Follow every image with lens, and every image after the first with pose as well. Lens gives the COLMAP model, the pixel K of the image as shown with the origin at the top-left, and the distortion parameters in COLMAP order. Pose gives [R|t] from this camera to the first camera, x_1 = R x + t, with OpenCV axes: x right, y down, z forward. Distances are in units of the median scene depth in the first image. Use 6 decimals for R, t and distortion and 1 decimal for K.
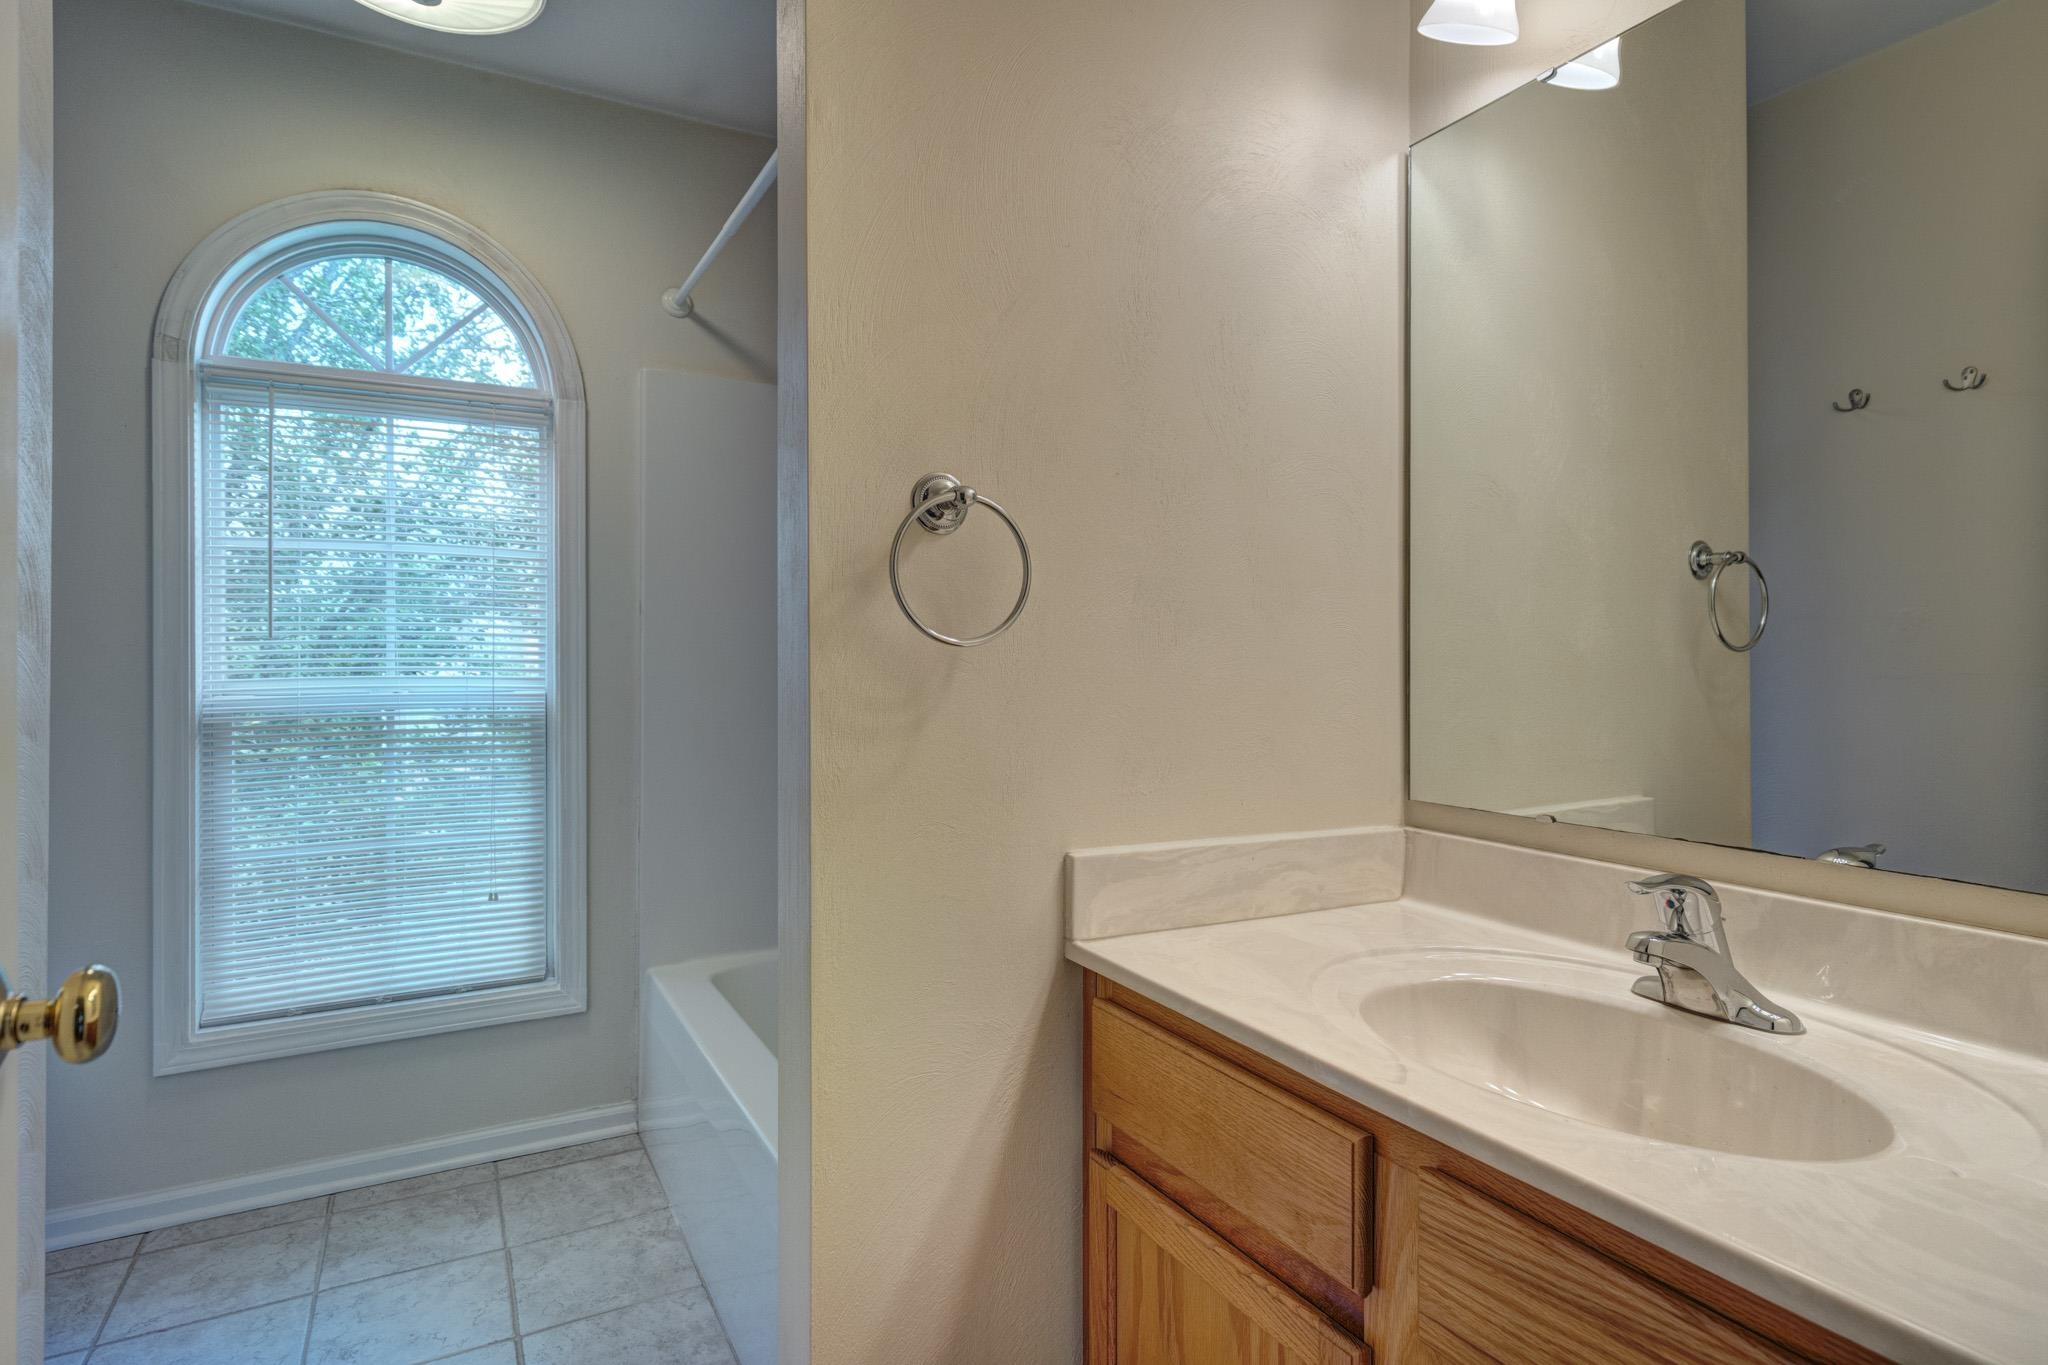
lens RADIAL K [[1068.1, 0, 1011.3], [0, 1068.1, 670.3], [0, 0, 1]] dist [0.022532, -0.010573]
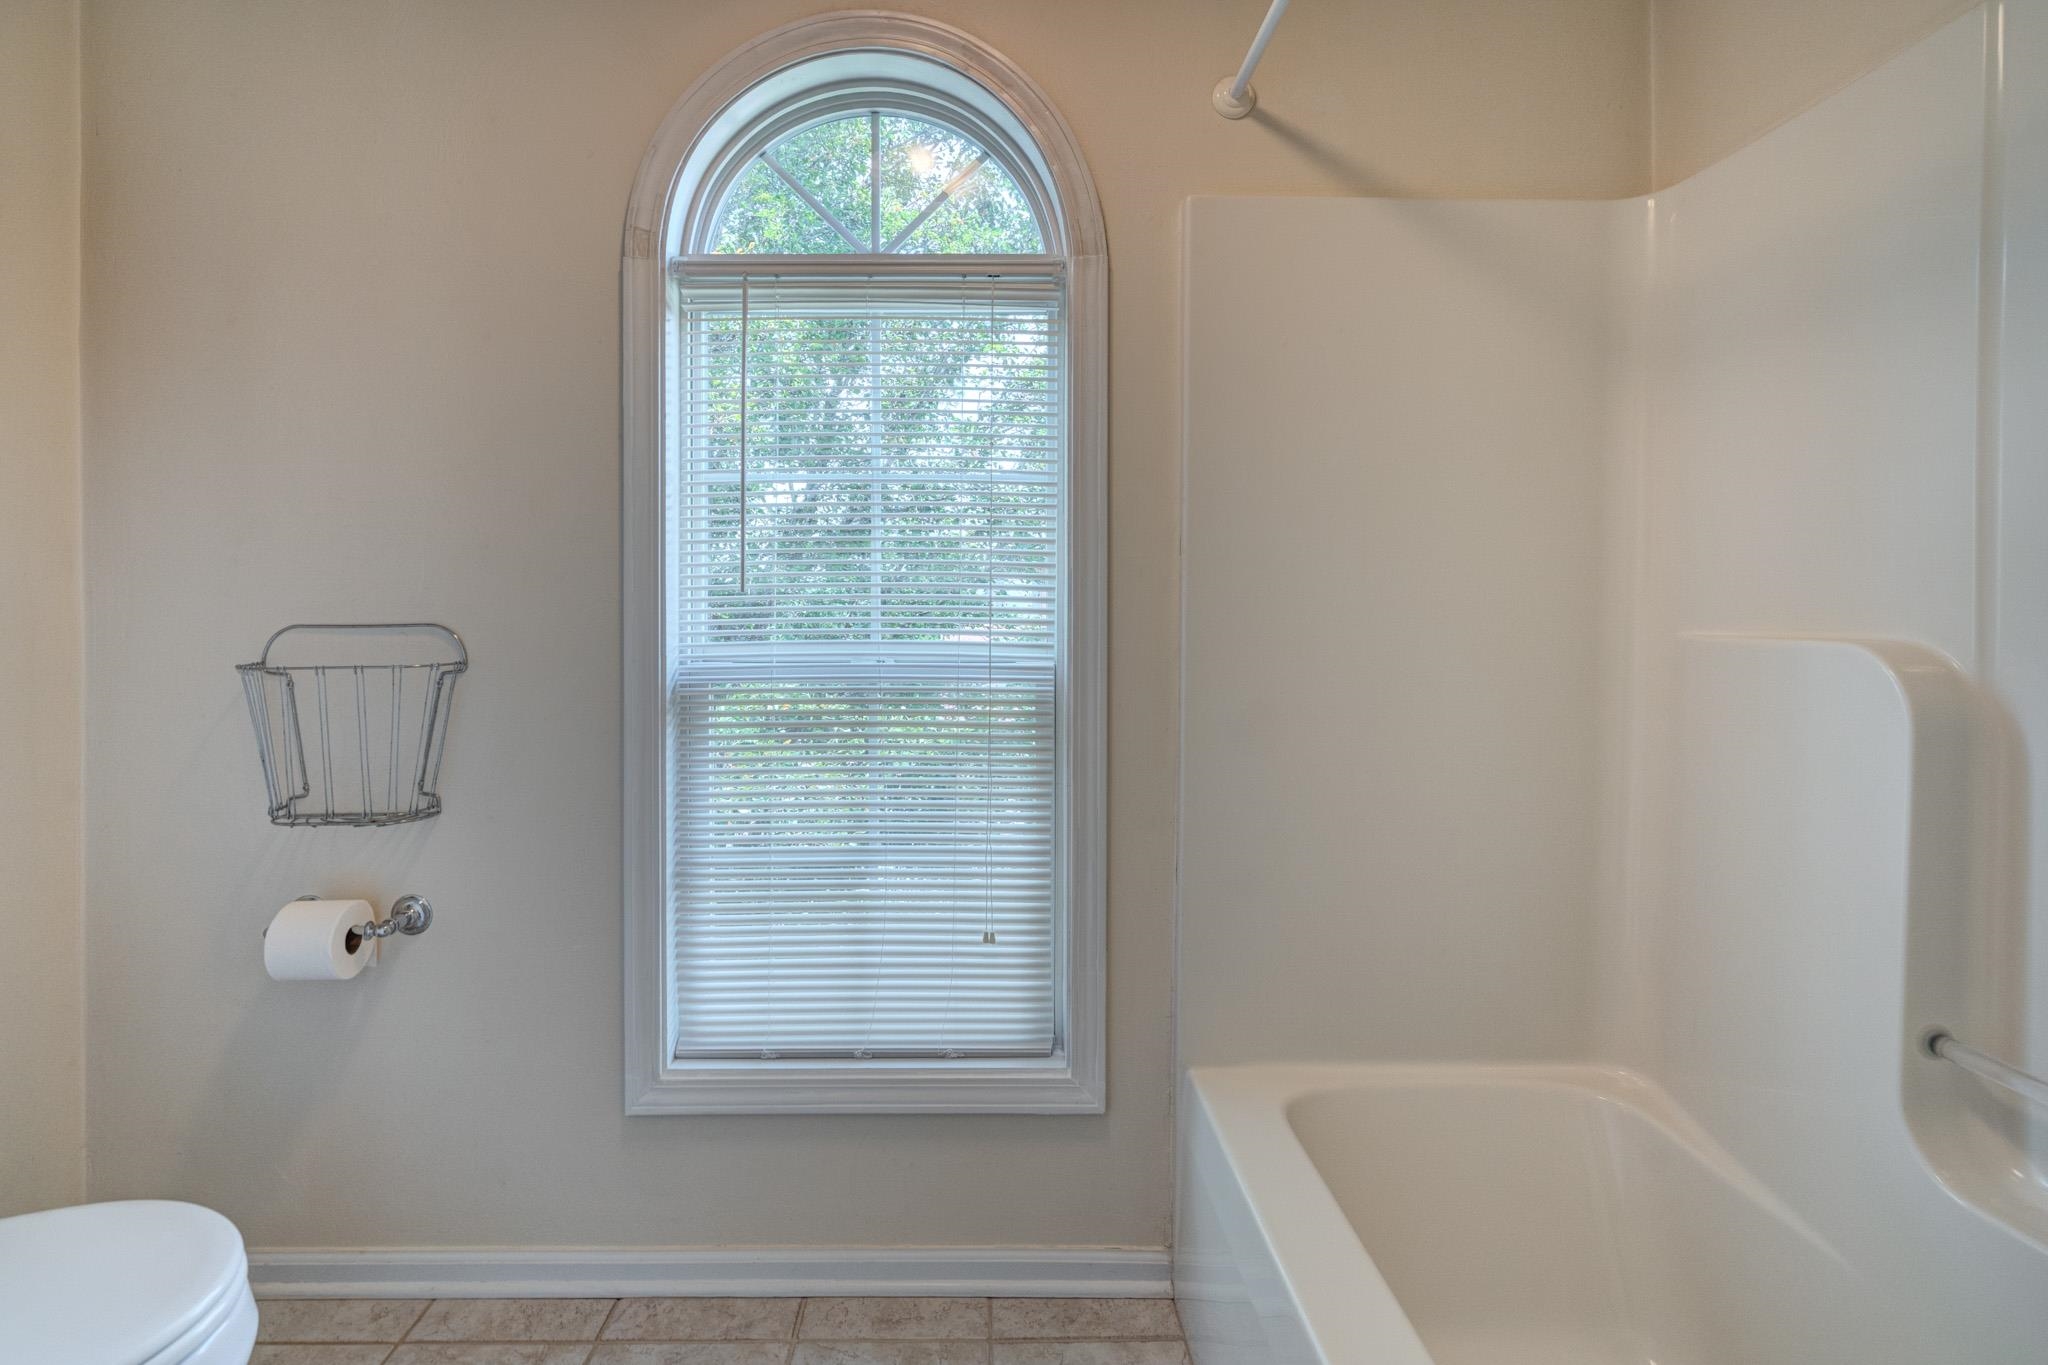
lens RADIAL K [[955.6, 0, 977.7], [0, 955.6, 632.6], [0, 0, 1]] dist [-0.007463, 0.001233]
pose [[0.879410, 0.005052, -0.476038, -0.171740], [-0.004768, 0.999987, 0.001803, -0.001930], [0.476040, 0.000684, 0.879423, 0.406578]]
